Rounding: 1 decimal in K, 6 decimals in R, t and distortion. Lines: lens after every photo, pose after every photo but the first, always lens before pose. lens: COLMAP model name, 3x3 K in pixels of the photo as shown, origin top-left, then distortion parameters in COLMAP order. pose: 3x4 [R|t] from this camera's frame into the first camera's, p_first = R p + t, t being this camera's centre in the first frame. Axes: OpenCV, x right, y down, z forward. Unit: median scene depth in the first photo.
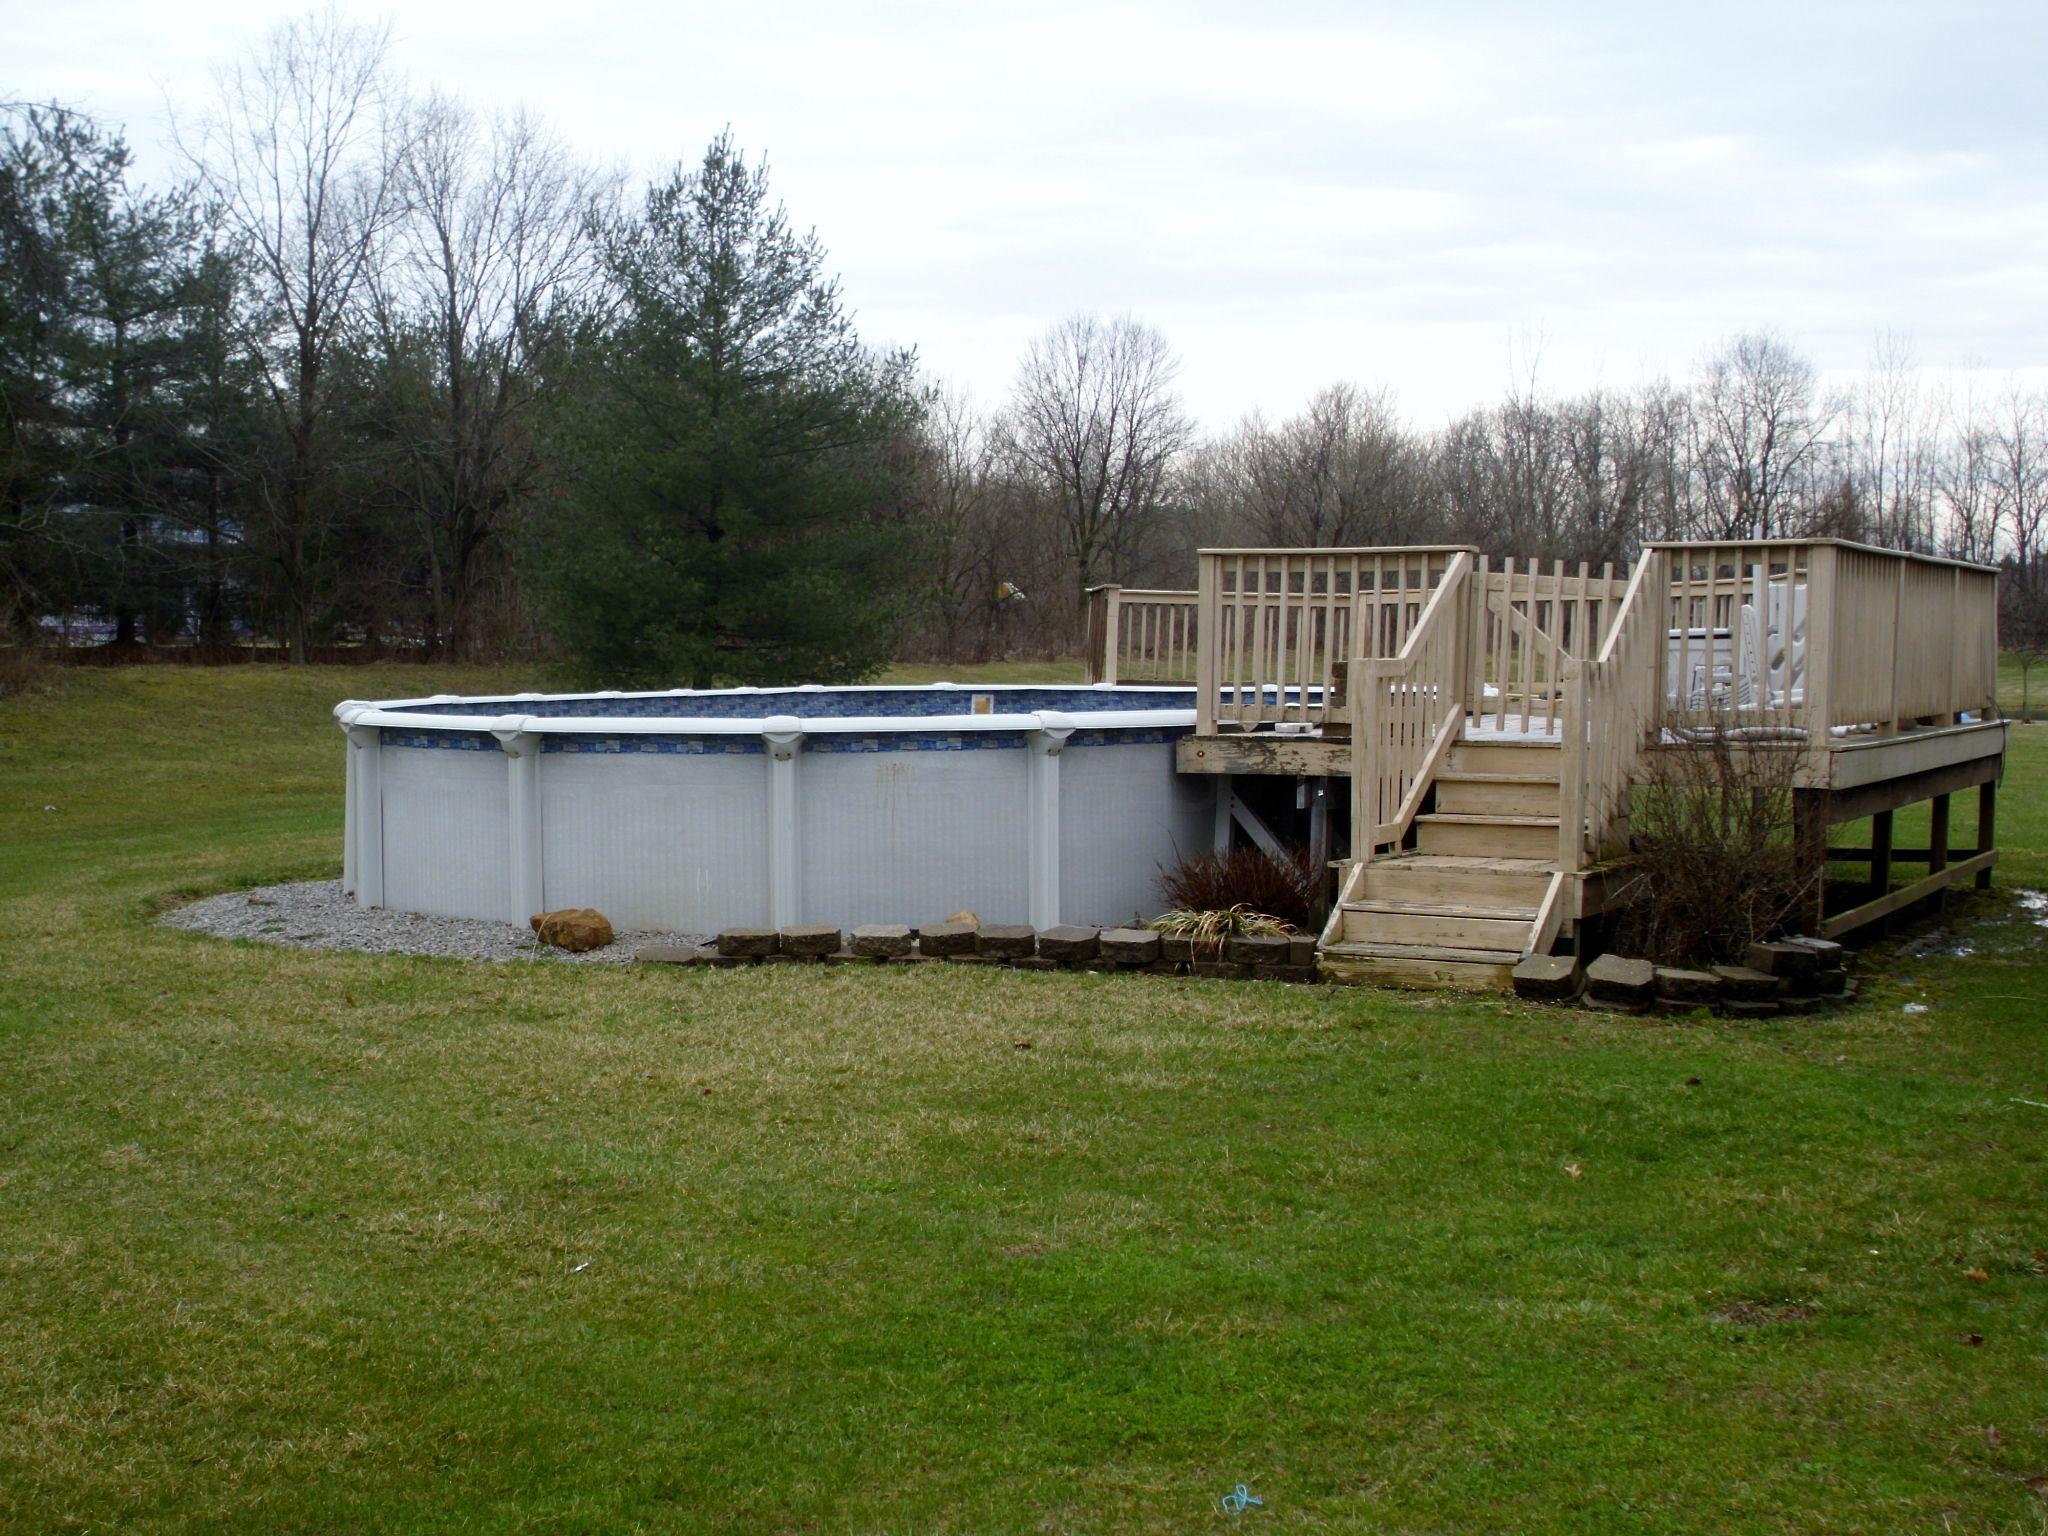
lens RADIAL K [[2983.9, 0, 1024.0], [0, 2983.9, 768.0], [0, 0, 1]] dist [-0.124775, 0.447691]
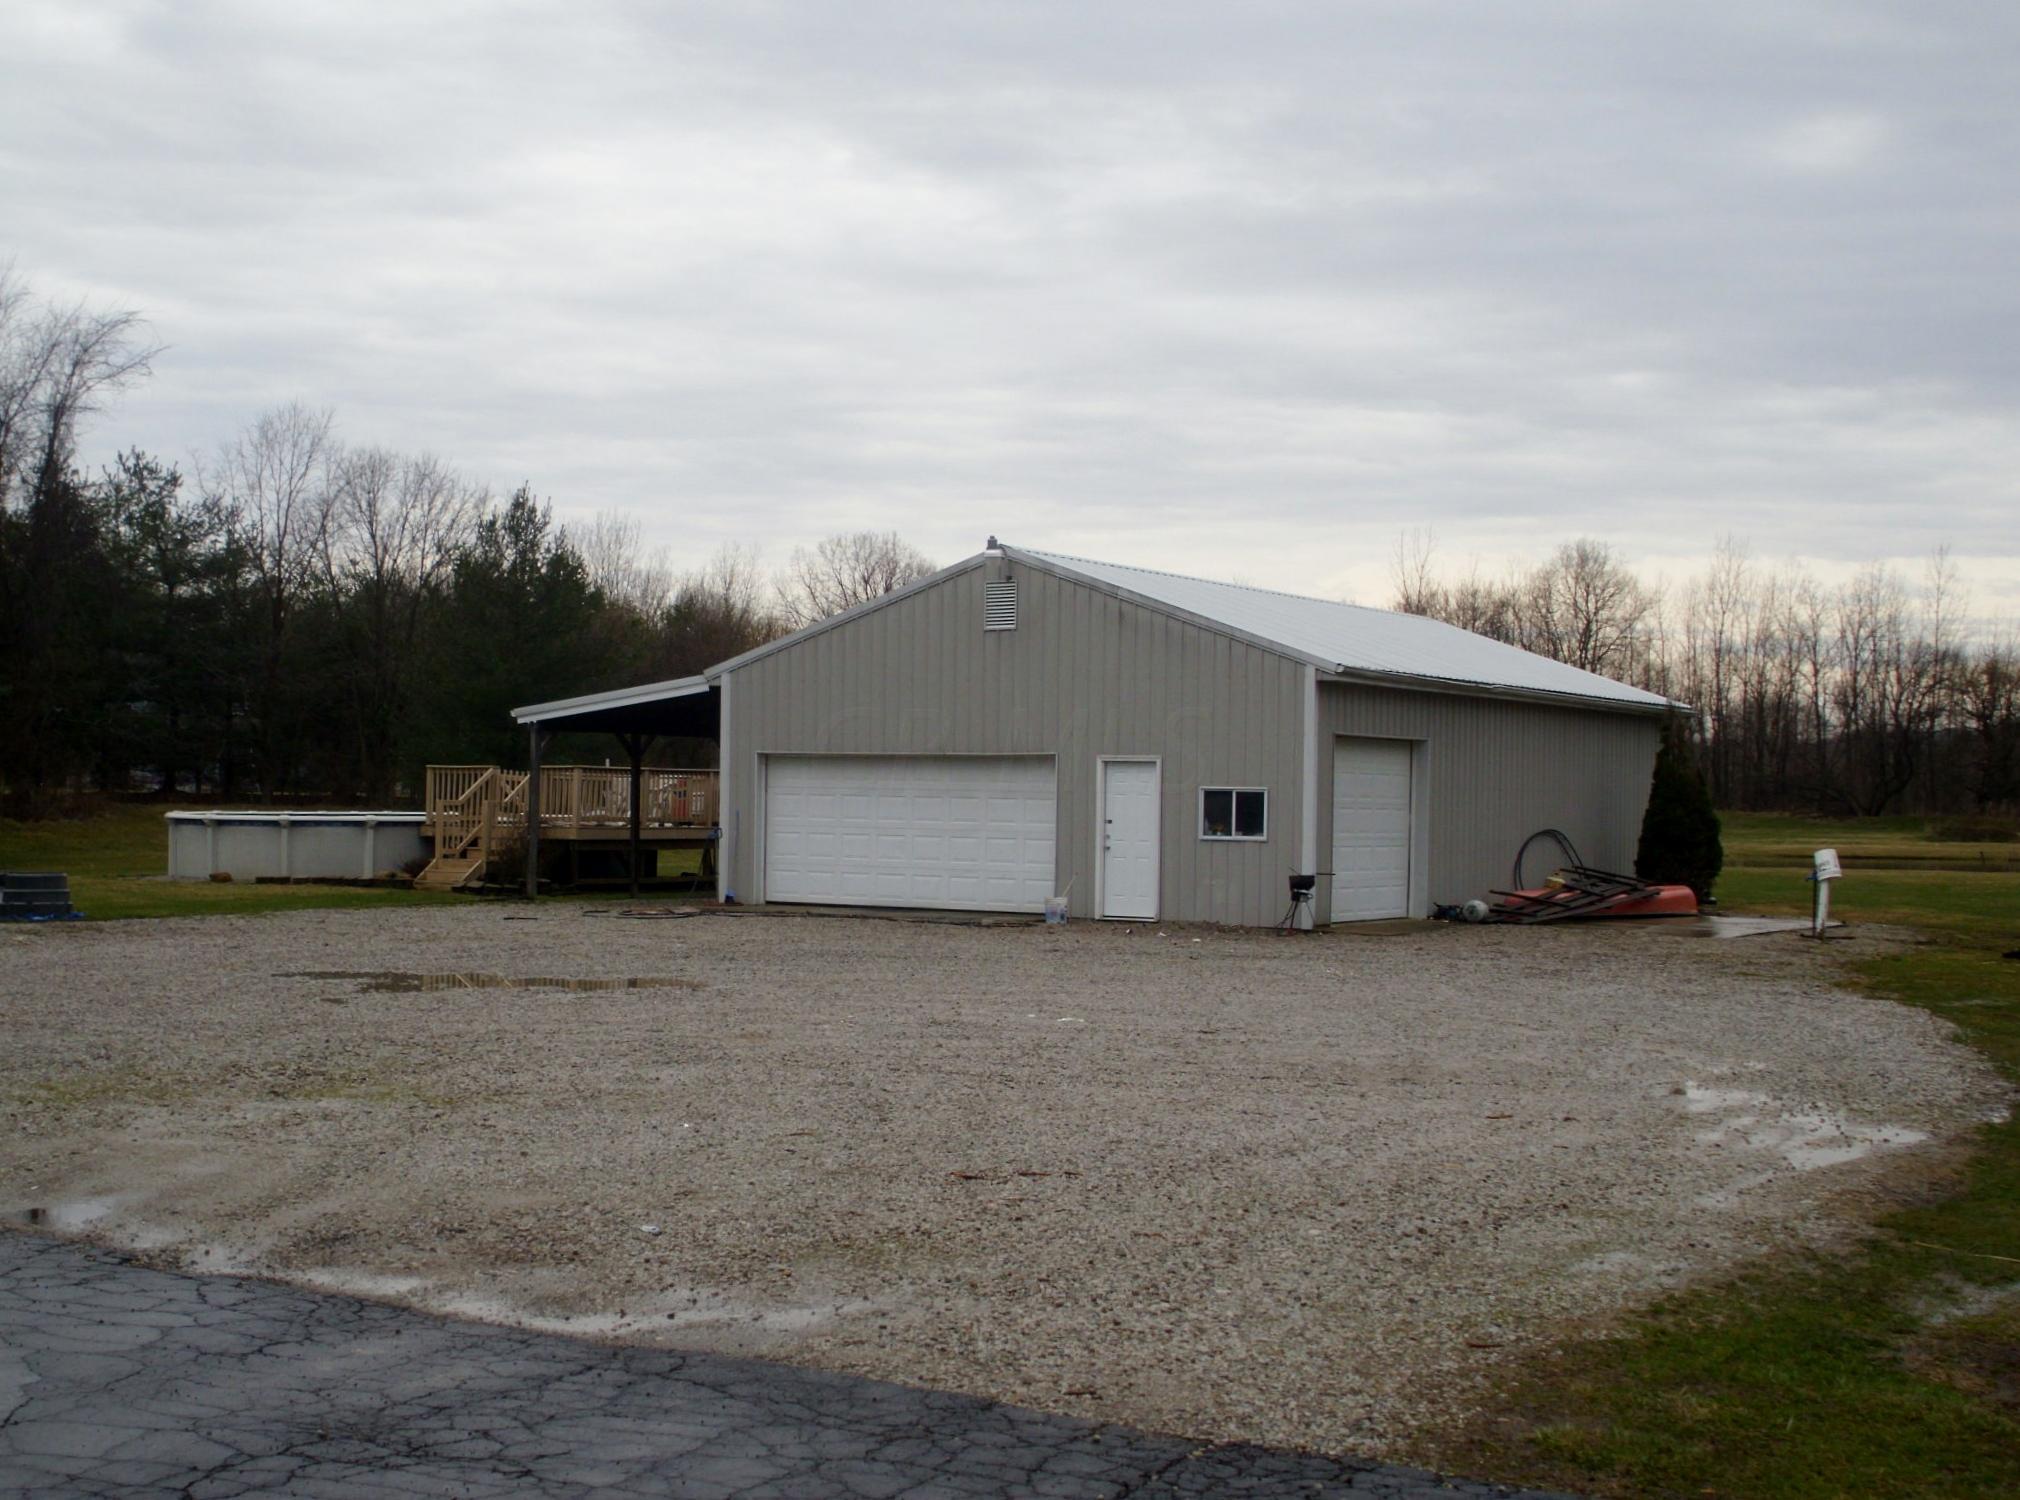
lens RADIAL K [[3009.4, 0, 1010.0], [0, 3009.4, 750.0], [0, 0, 1]] dist [-0.222374, 0.045399]
pose [[0.999237, 0.007685, -0.038304, 0.762815], [-0.010055, 0.998021, -0.062065, 0.095566], [0.037751, 0.062403, 0.997337, -2.042491]]
